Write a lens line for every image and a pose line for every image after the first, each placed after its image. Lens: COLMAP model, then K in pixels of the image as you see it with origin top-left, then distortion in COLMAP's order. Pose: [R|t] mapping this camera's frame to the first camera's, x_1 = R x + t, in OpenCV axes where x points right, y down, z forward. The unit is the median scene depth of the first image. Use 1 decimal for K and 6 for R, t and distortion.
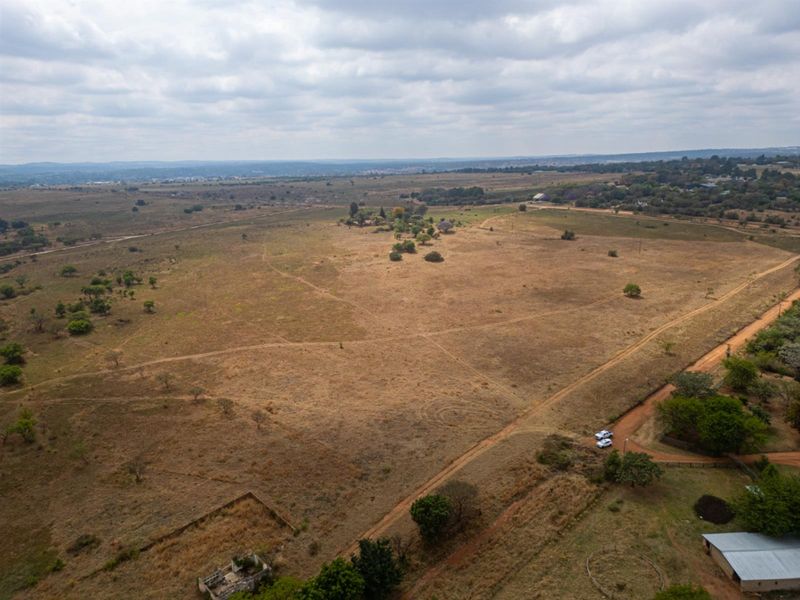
lens RADIAL K [[556.9, 0, 398.4], [0, 556.9, 302.2], [0, 0, 1]] dist [0.063985, -0.053753]
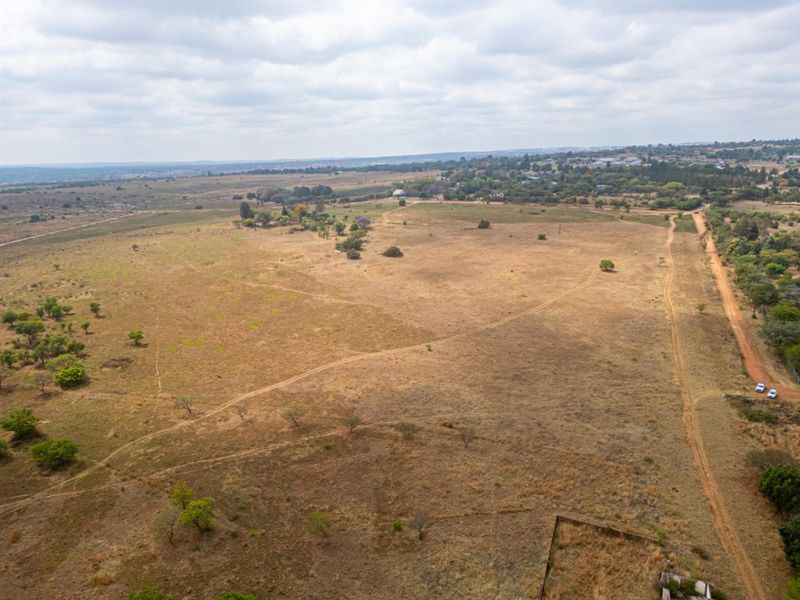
lens RADIAL K [[556.9, 0, 398.4], [0, 556.9, 302.2], [0, 0, 1]] dist [0.063985, -0.053753]
pose [[0.917752, -0.109247, 0.381832, -0.386659], [0.111281, 0.993646, 0.016825, -0.013695], [-0.381245, 0.027050, 0.924078, 0.142860]]
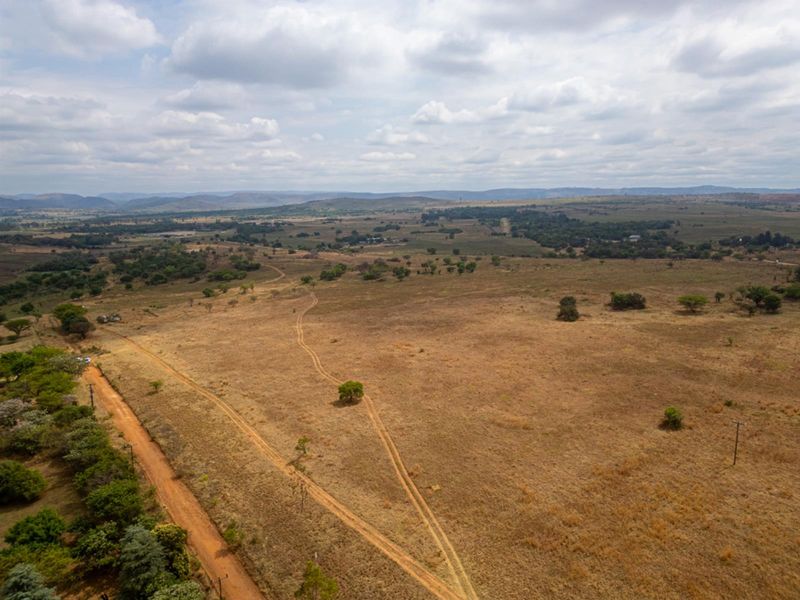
lens RADIAL K [[562.4, 0, 398.8], [0, 562.4, 288.2], [0, 0, 1]] dist [0.076339, -0.080587]
pose [[-0.136807, 0.150263, -0.979135, 0.971555], [-0.252057, 0.950615, 0.181104, -0.245917], [0.957993, 0.271574, -0.092175, 1.068301]]
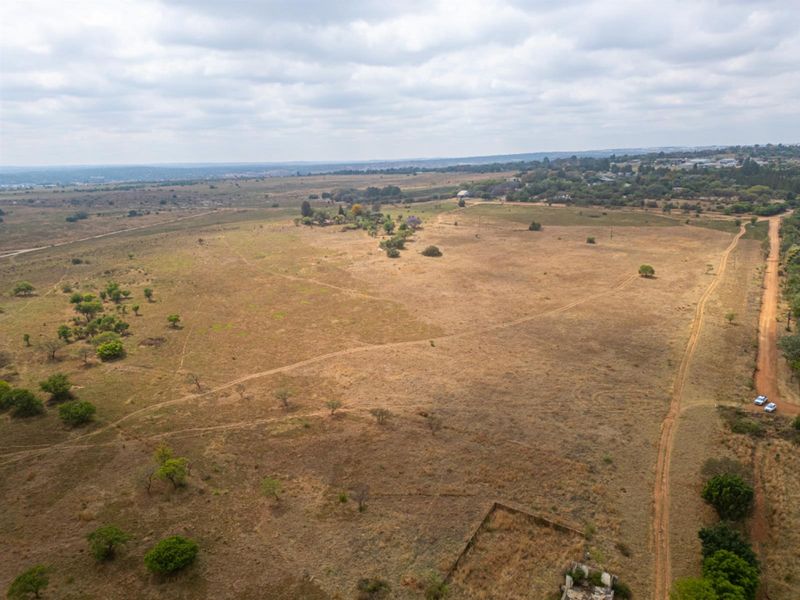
lens RADIAL K [[556.9, 0, 398.4], [0, 556.9, 302.2], [0, 0, 1]] dist [0.063985, -0.053753]
pose [[0.968083, -0.070370, 0.240547, -0.302421], [0.071883, 0.997410, 0.002490, 0.001319], [-0.240099, 0.014881, 0.970634, 0.076642]]
